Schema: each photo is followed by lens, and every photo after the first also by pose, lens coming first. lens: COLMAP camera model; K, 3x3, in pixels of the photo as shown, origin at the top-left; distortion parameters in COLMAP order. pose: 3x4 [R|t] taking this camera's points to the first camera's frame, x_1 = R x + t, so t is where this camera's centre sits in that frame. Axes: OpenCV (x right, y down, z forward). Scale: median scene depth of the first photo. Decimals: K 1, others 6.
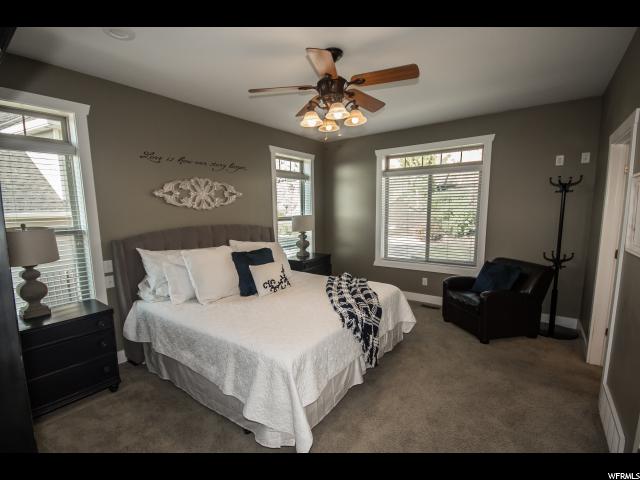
lens RADIAL K [[290.6, 0, 318.2], [0, 290.6, 249.1], [0, 0, 1]] dist [0.000440, -0.000281]
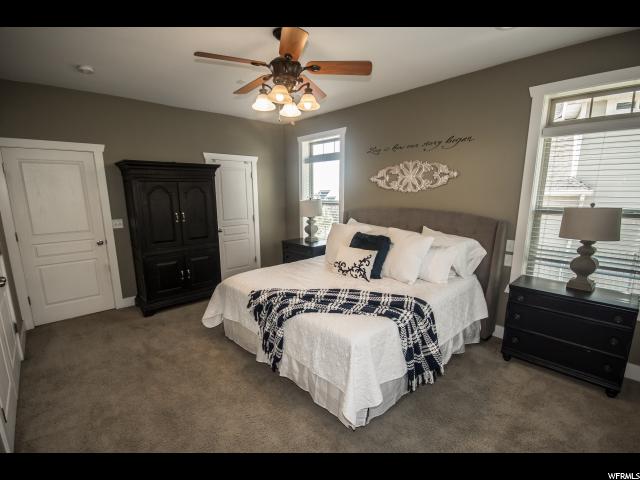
lens RADIAL K [[290.6, 0, 318.2], [0, 290.6, 249.1], [0, 0, 1]] dist [0.000440, -0.000281]
pose [[-0.150707, 0.210304, -0.965950, 0.709817], [-0.129048, 0.964564, 0.230136, -0.140717], [0.980119, 0.159337, -0.118227, 0.861233]]
